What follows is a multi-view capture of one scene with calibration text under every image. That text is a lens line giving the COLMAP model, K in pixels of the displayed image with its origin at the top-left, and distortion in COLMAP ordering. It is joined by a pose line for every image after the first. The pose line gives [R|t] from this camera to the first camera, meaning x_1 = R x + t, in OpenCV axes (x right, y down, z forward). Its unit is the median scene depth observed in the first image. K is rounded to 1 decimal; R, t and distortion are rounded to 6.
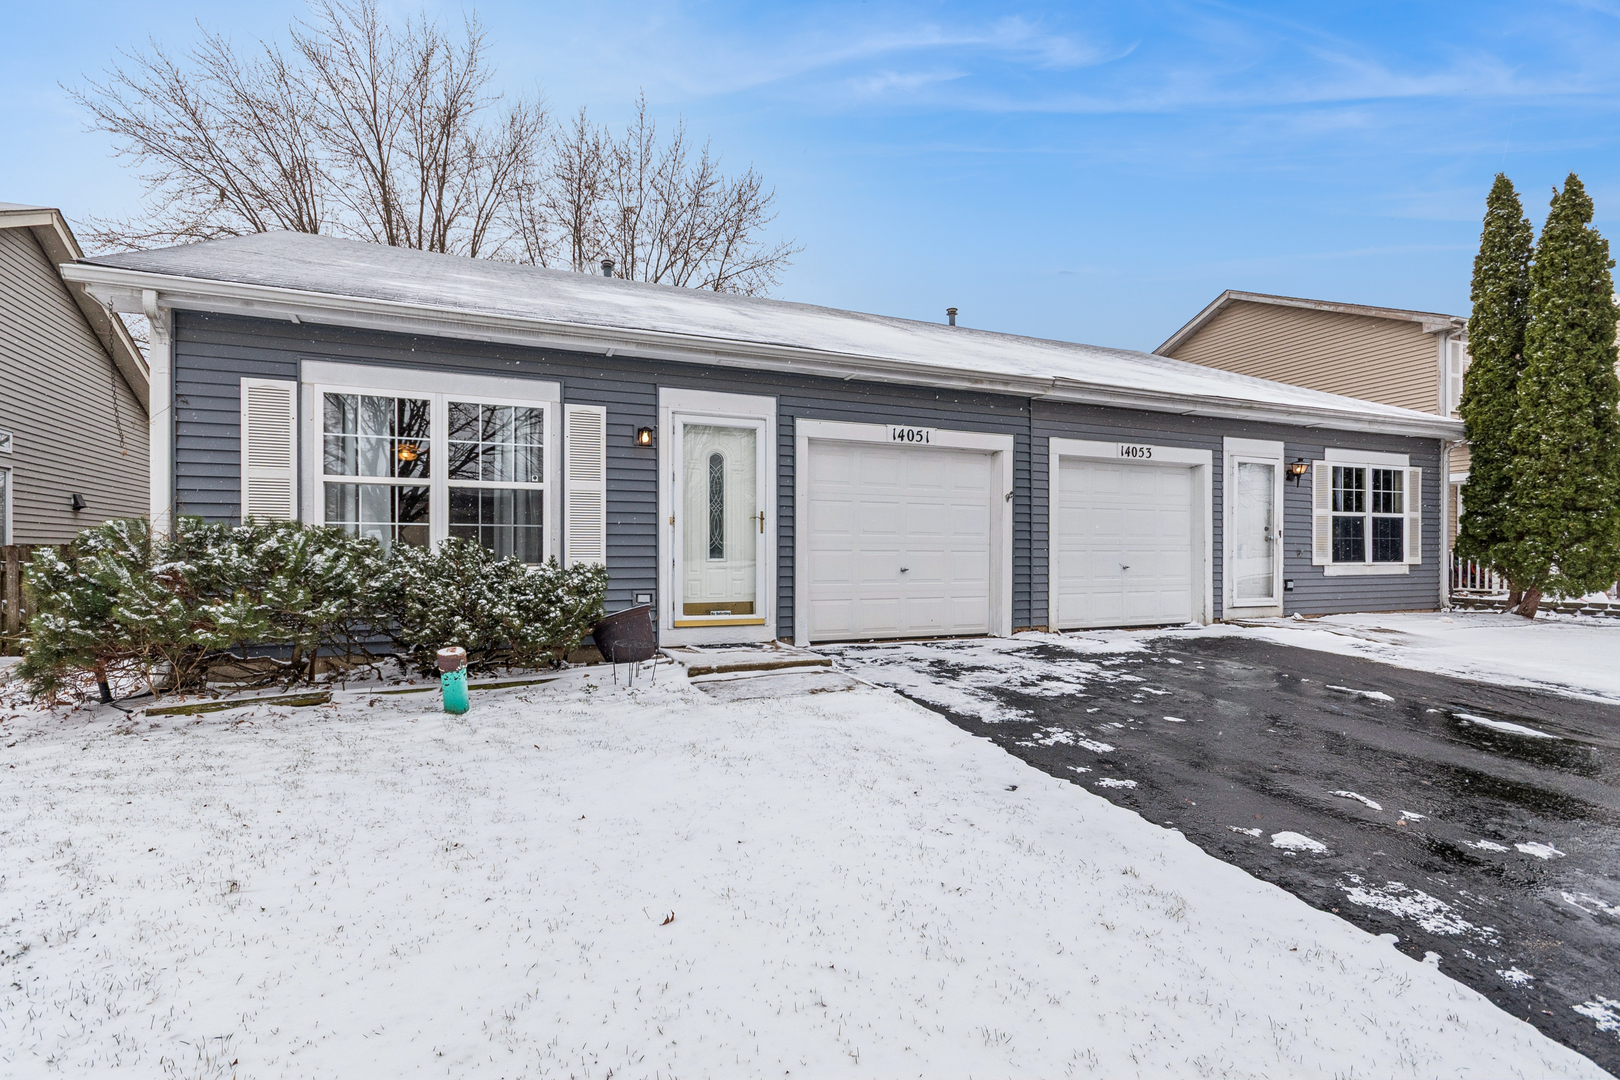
lens RADIAL K [[779.0, 0, 809.5], [0, 779.0, 561.2], [0, 0, 1]] dist [-0.000036, 0.000420]
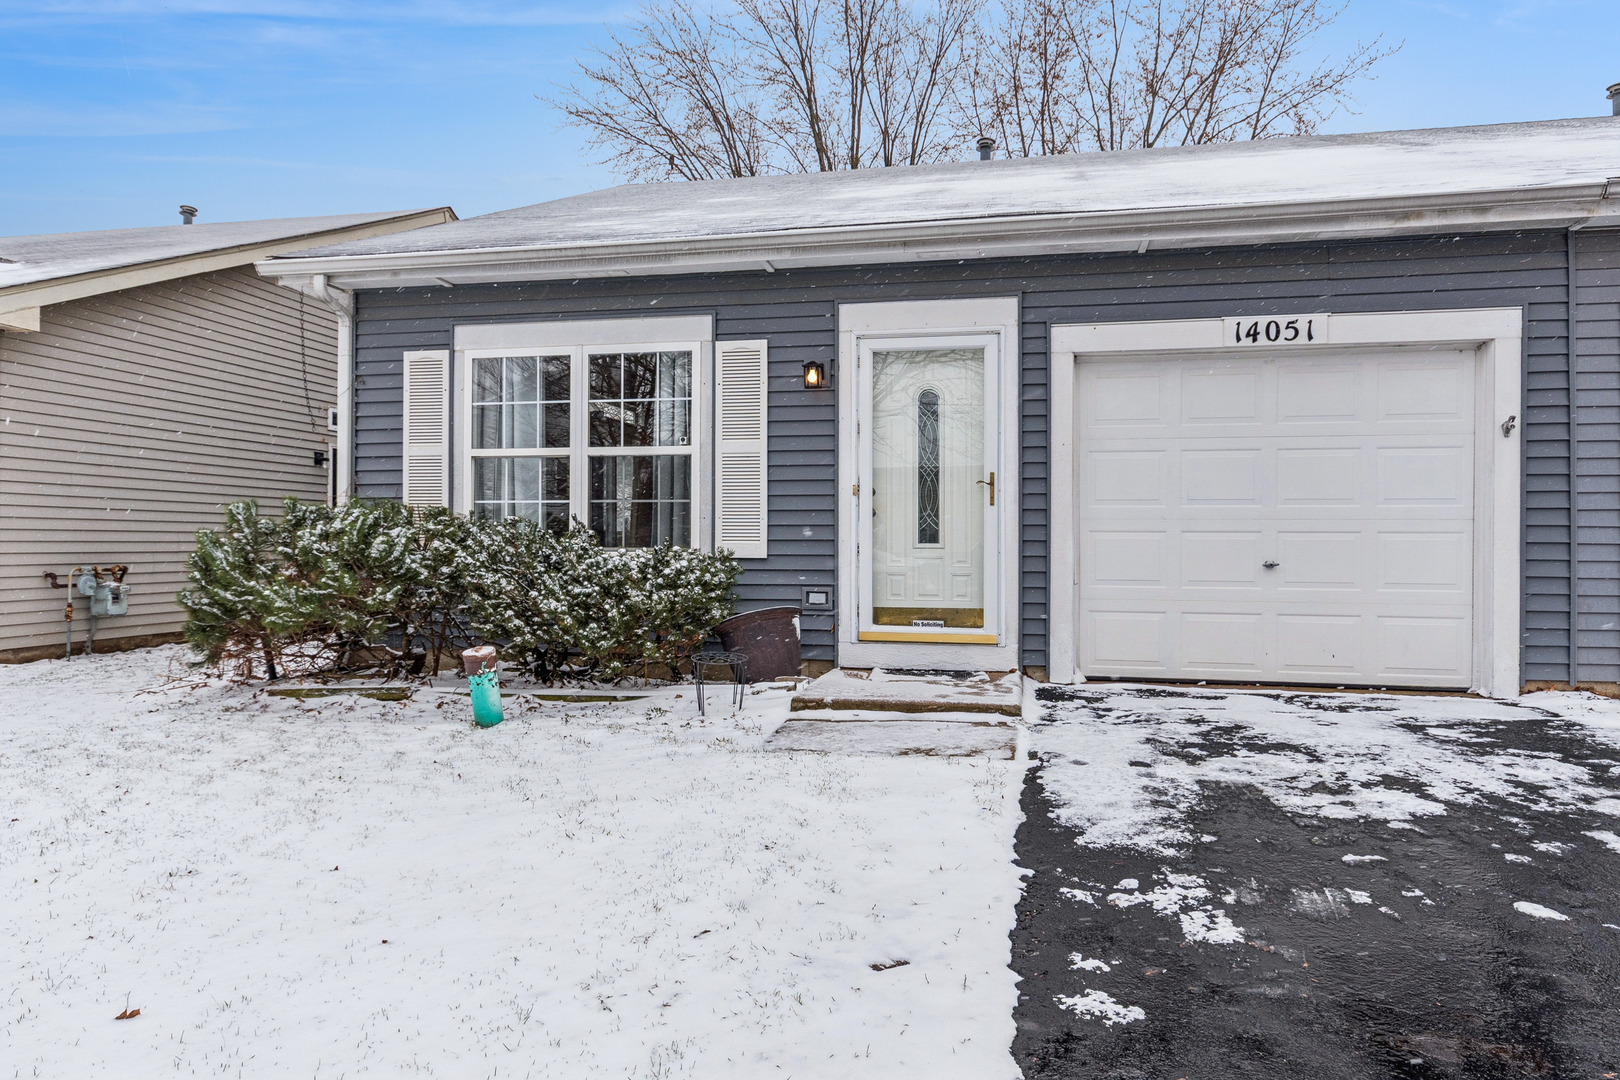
lens RADIAL K [[1047.4, 0, 810.0], [0, 1047.4, 540.0], [0, 0, 1]] dist [0.001731, 0.002436]
pose [[0.813790, 0.001973, -0.581156, 0.359004], [-0.007008, 0.999955, -0.006417, 0.000061], [0.581117, 0.009295, 0.813767, 0.207948]]
